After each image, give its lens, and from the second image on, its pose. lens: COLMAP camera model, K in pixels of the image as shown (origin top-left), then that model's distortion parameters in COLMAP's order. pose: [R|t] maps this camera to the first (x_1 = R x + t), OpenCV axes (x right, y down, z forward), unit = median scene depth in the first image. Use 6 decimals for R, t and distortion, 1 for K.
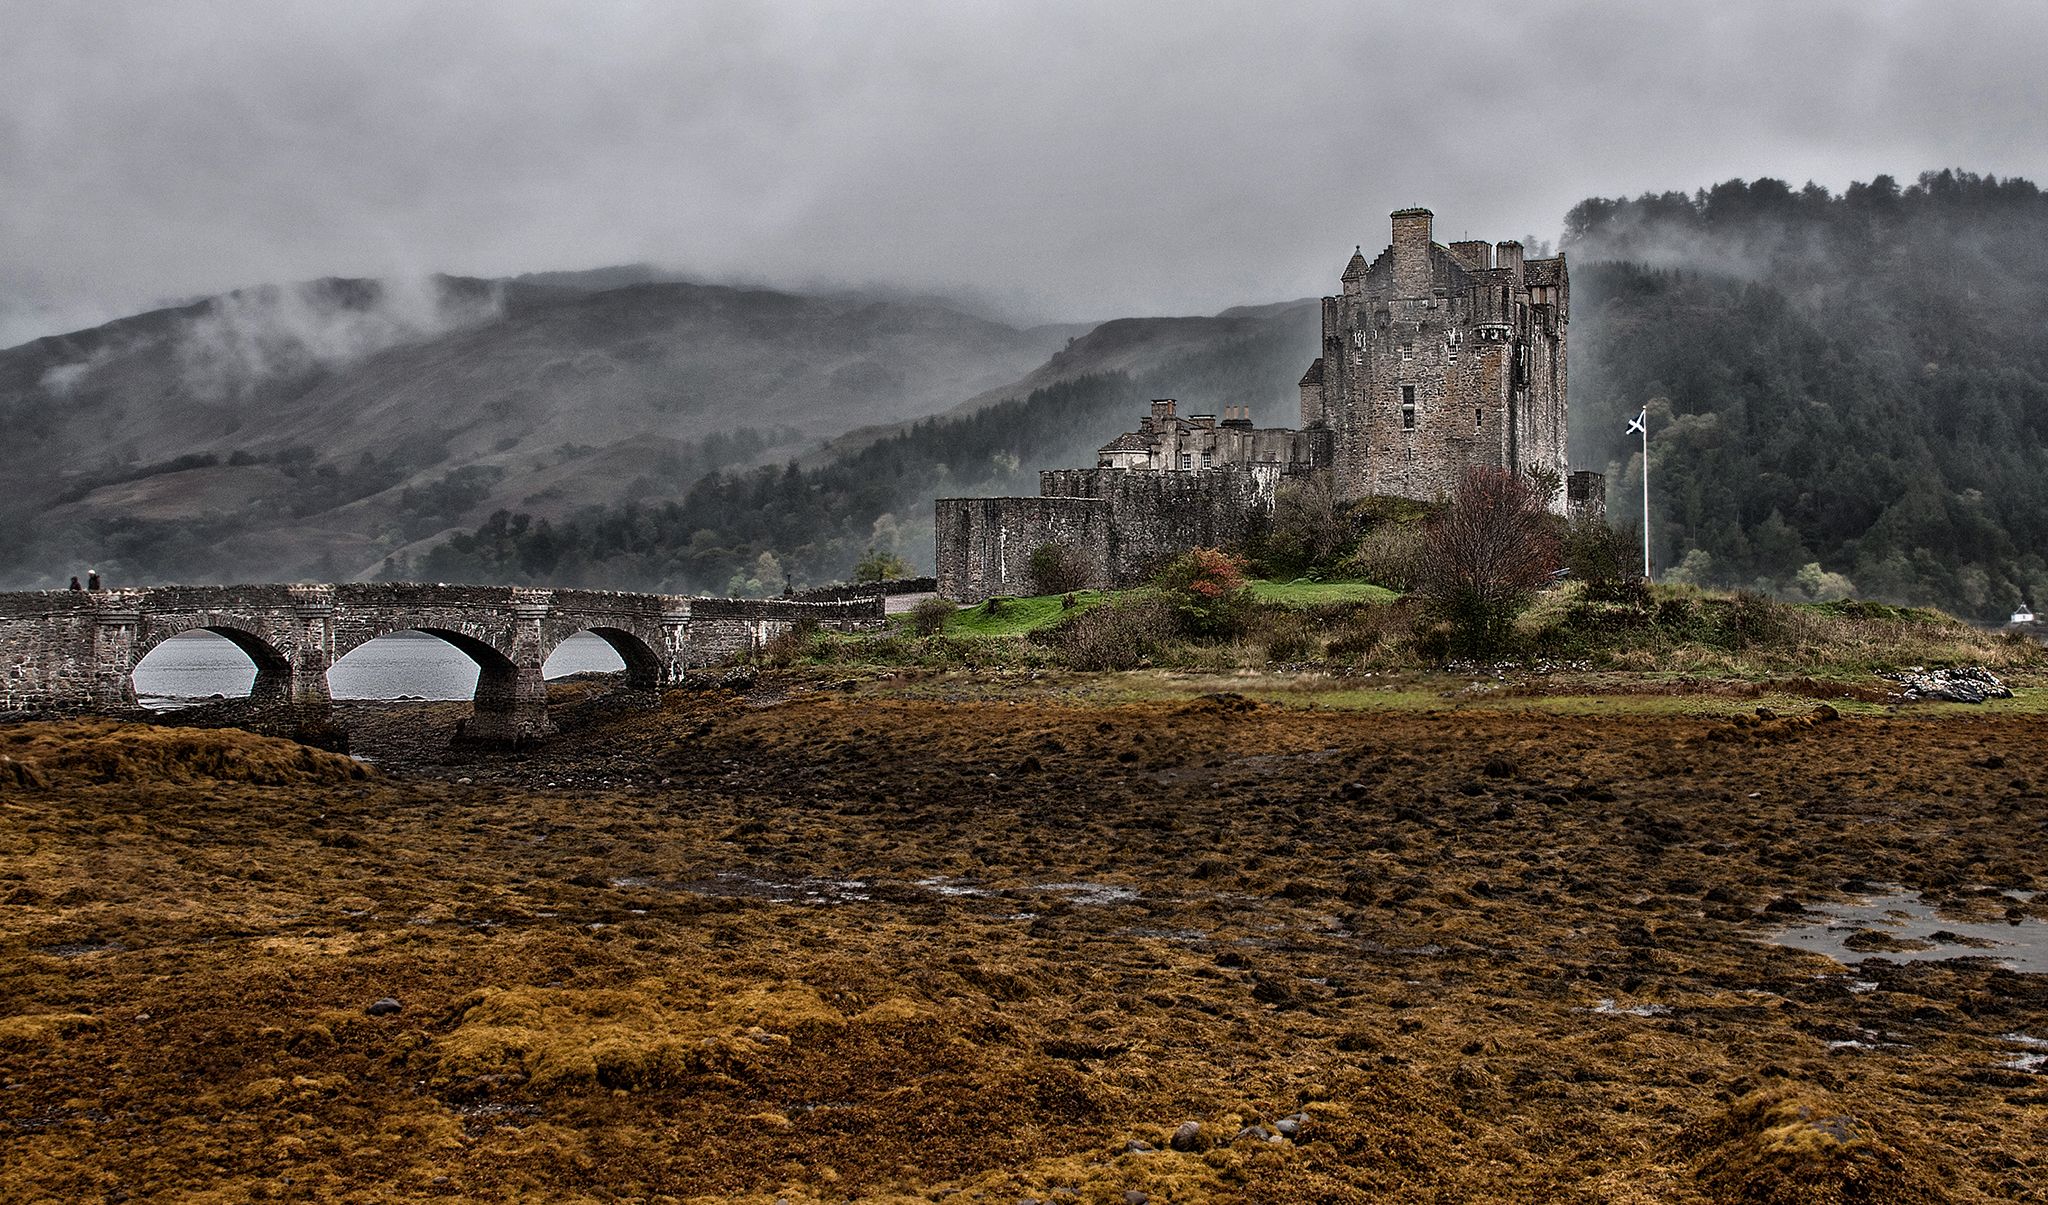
lens RADIAL K [[2555.9, 0, 1212.6], [0, 2555.9, 596.4], [0, 0, 1]] dist [0.040472, 0.000000]
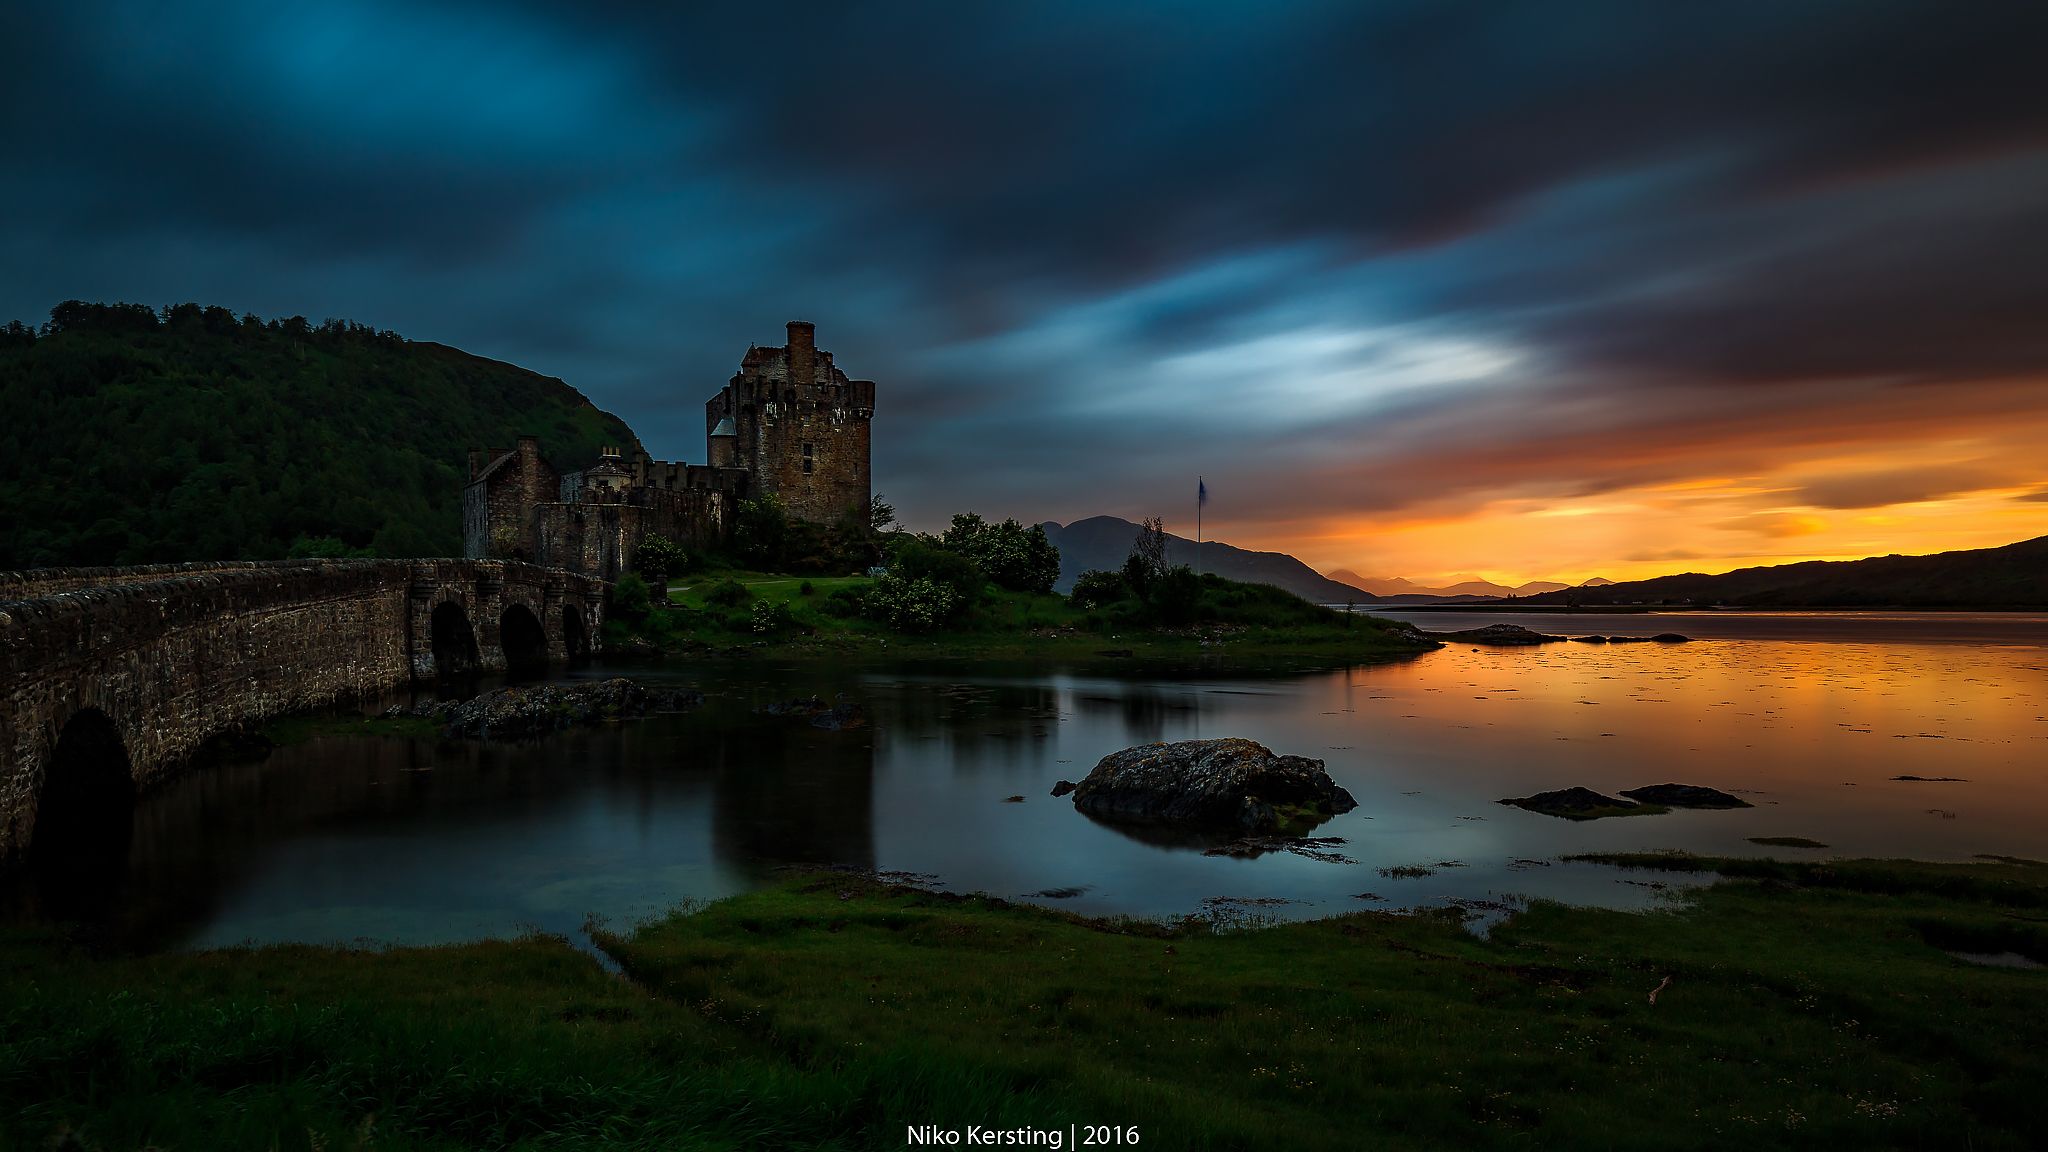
lens RADIAL K [[1447.4, 0, 1032.4], [0, 1447.4, 681.2], [0, 0, 1]] dist [0.053547, -0.011998]
pose [[0.707306, -0.033259, 0.706124, -0.424239], [-0.010353, 0.998298, 0.057391, 0.005396], [-0.706831, -0.047903, 0.705758, 0.304764]]
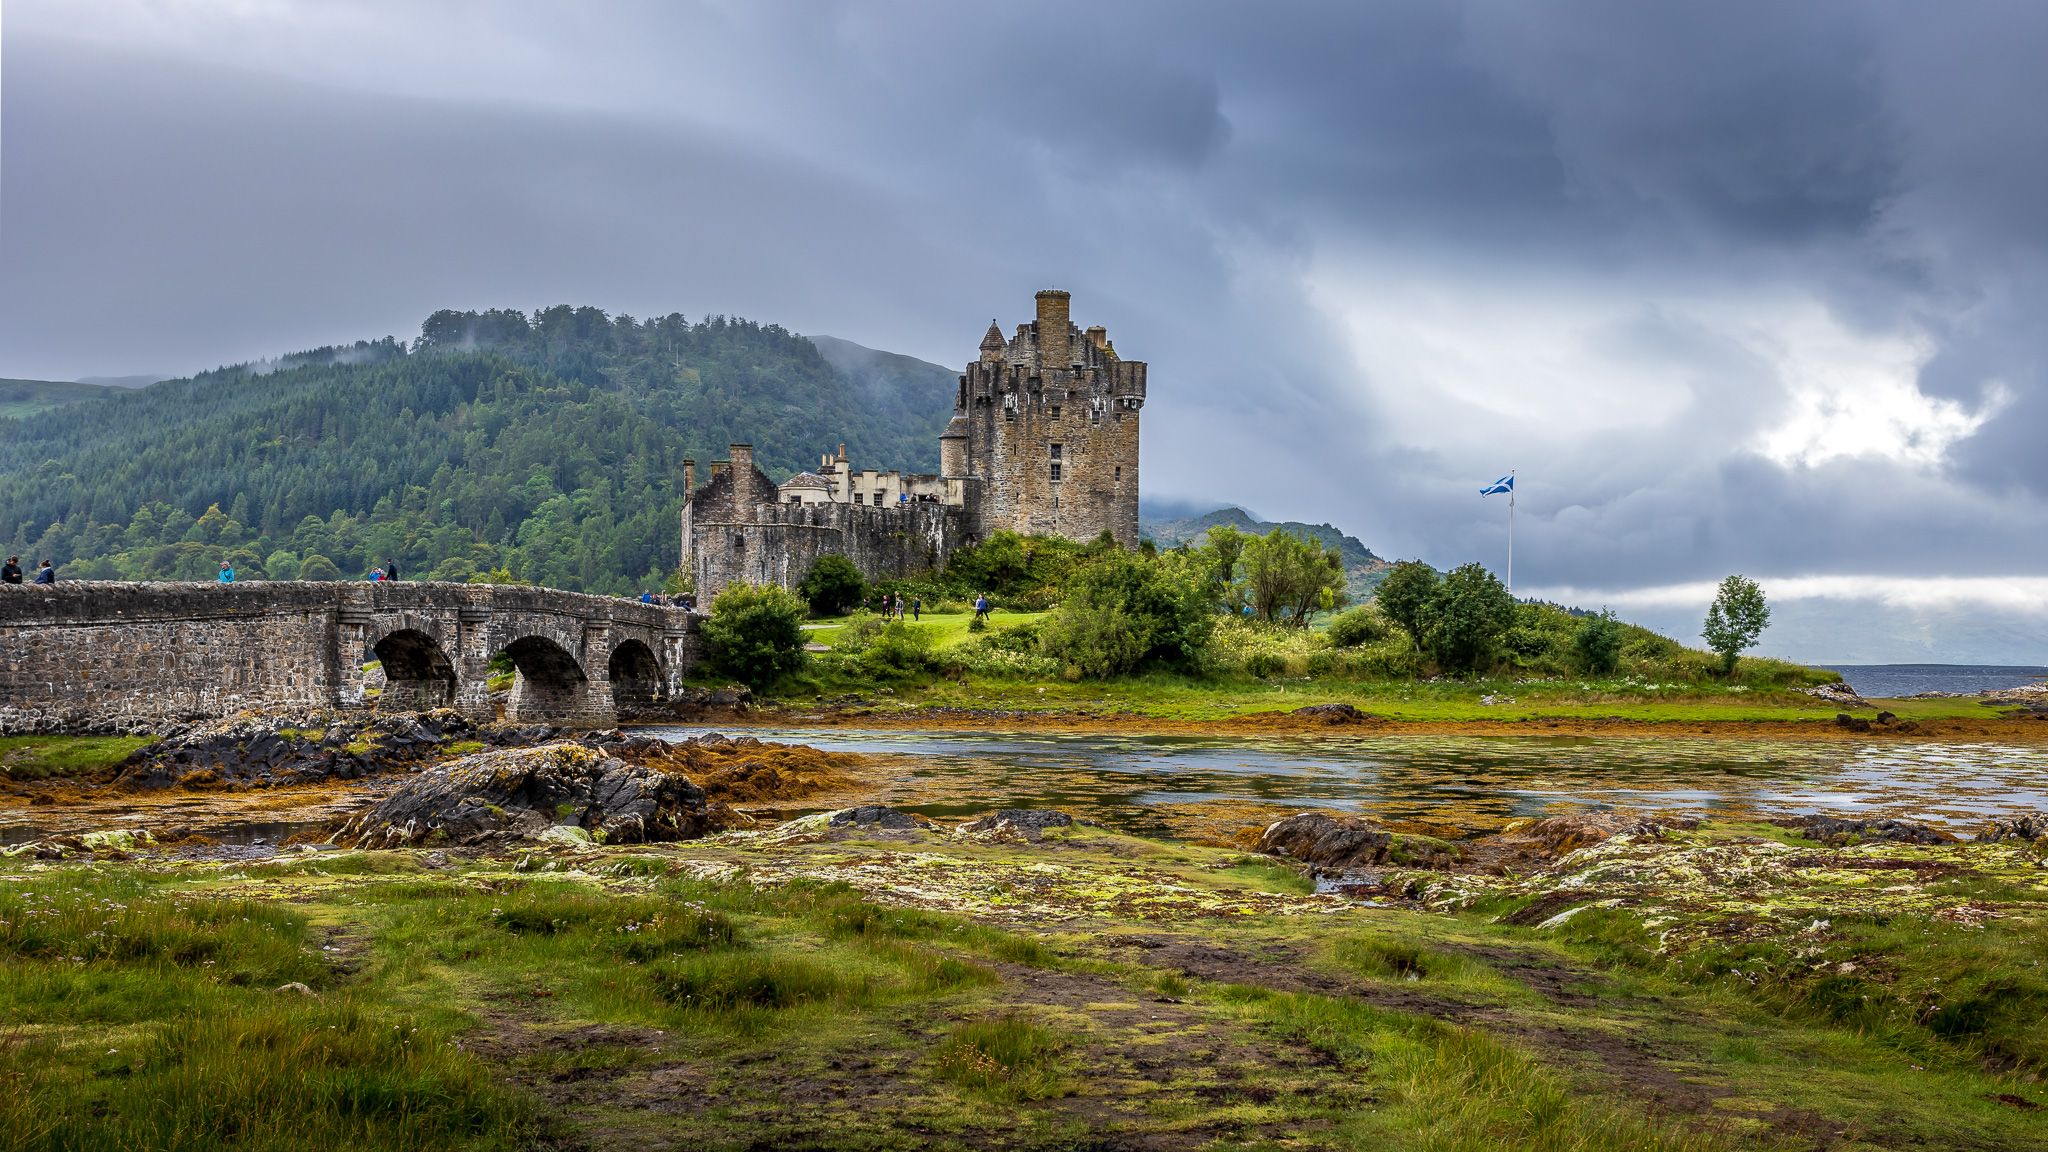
lens RADIAL K [[1983.9, 0, 1006.6], [0, 1983.9, 671.2], [0, 0, 1]] dist [0.019198, 0.000000]
pose [[0.887505, 0.007283, 0.460741, -0.352693], [-0.014595, 0.999818, 0.012309, 0.009948], [-0.460567, -0.017649, 0.887449, 0.208394]]
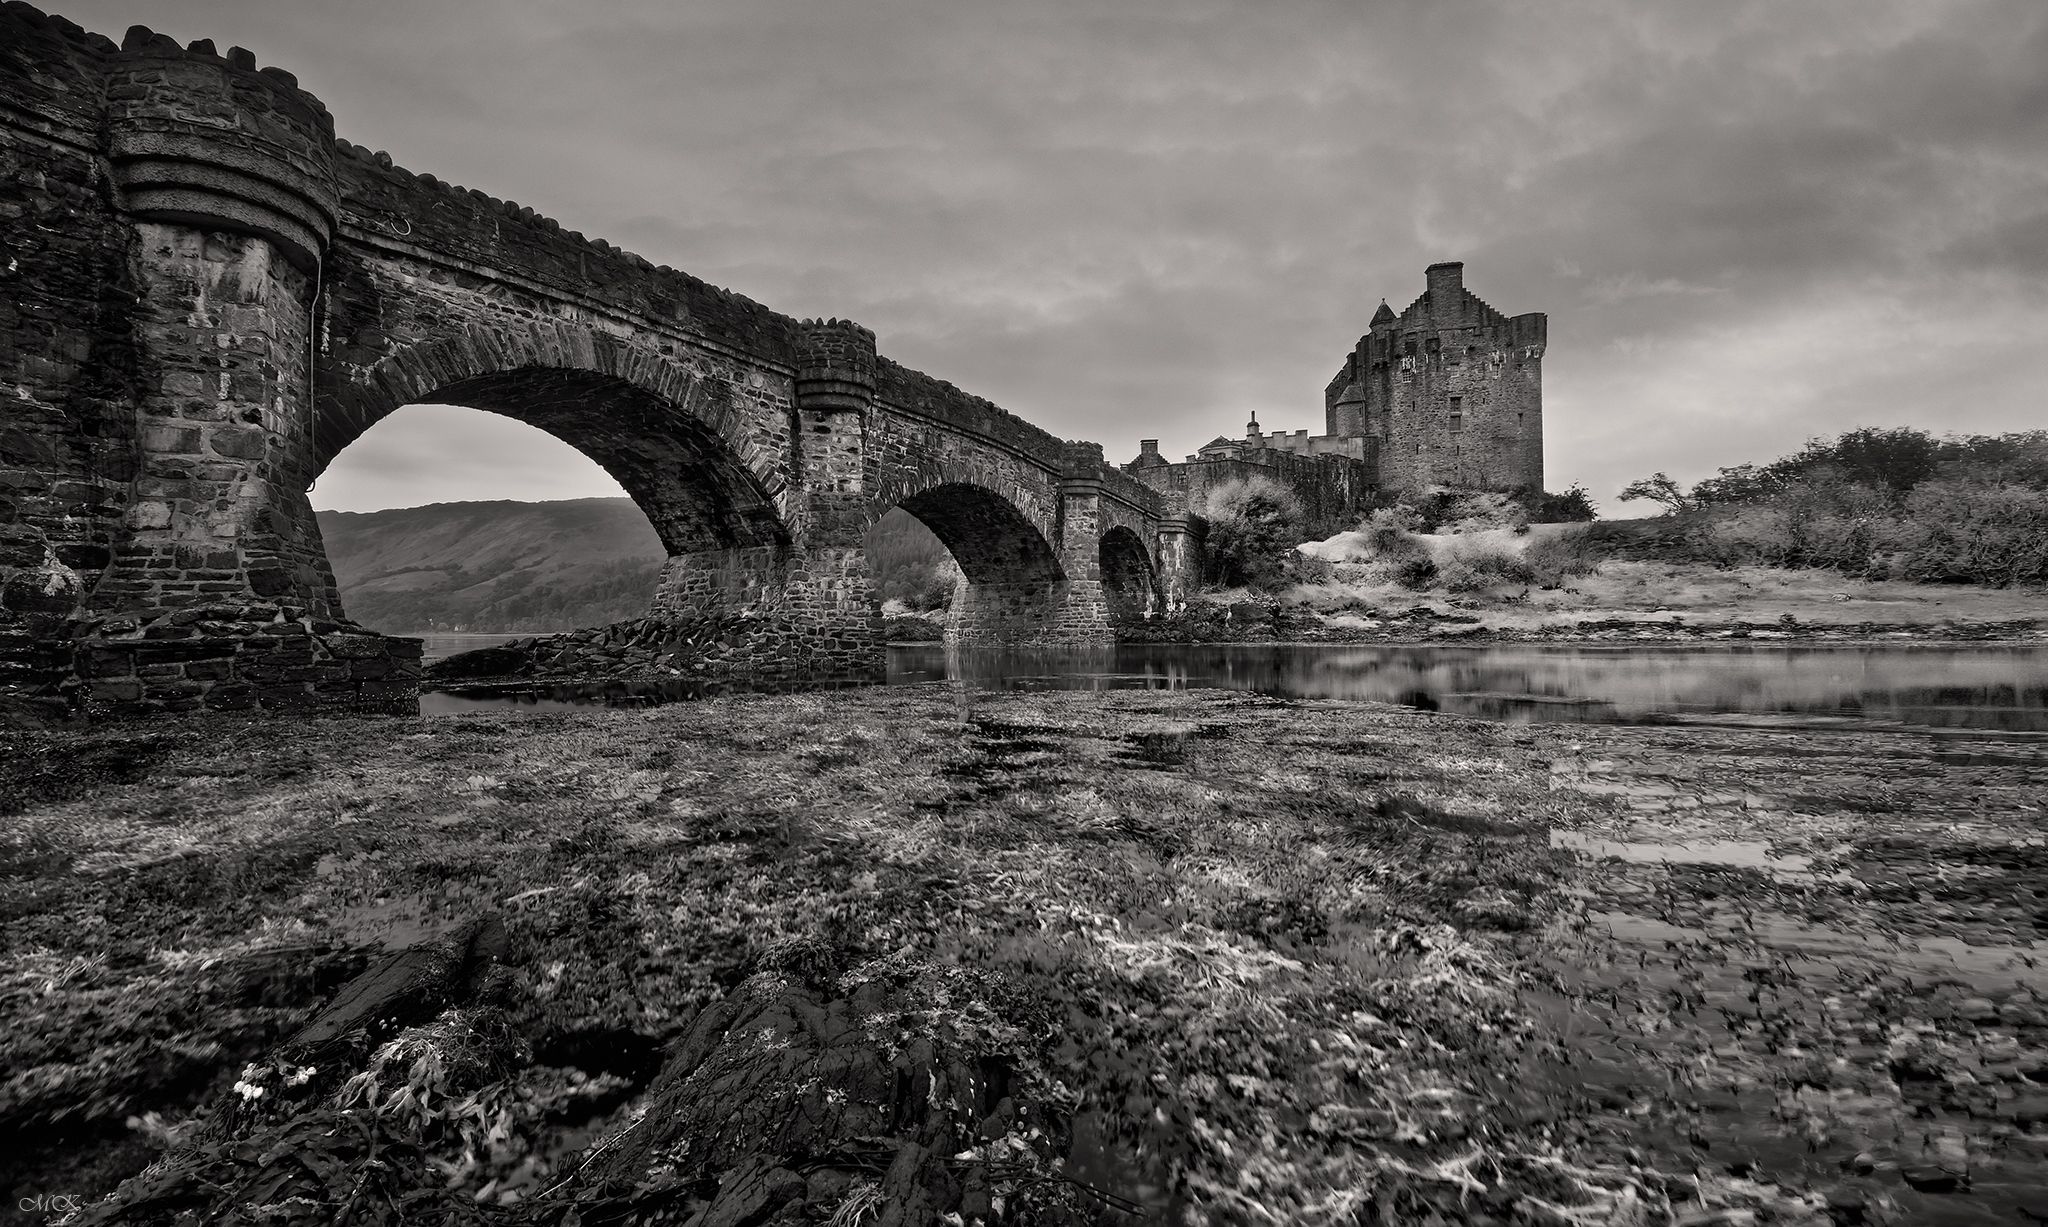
lens RADIAL K [[873.5, 0, 924.4], [0, 873.5, 617.0], [0, 0, 1]] dist [0.001450, 0.000027]
pose [[0.987890, -0.004907, 0.155076, -0.249901], [0.005928, 0.999964, -0.006116, 0.028074], [-0.155041, 0.006961, 0.987884, 0.604604]]
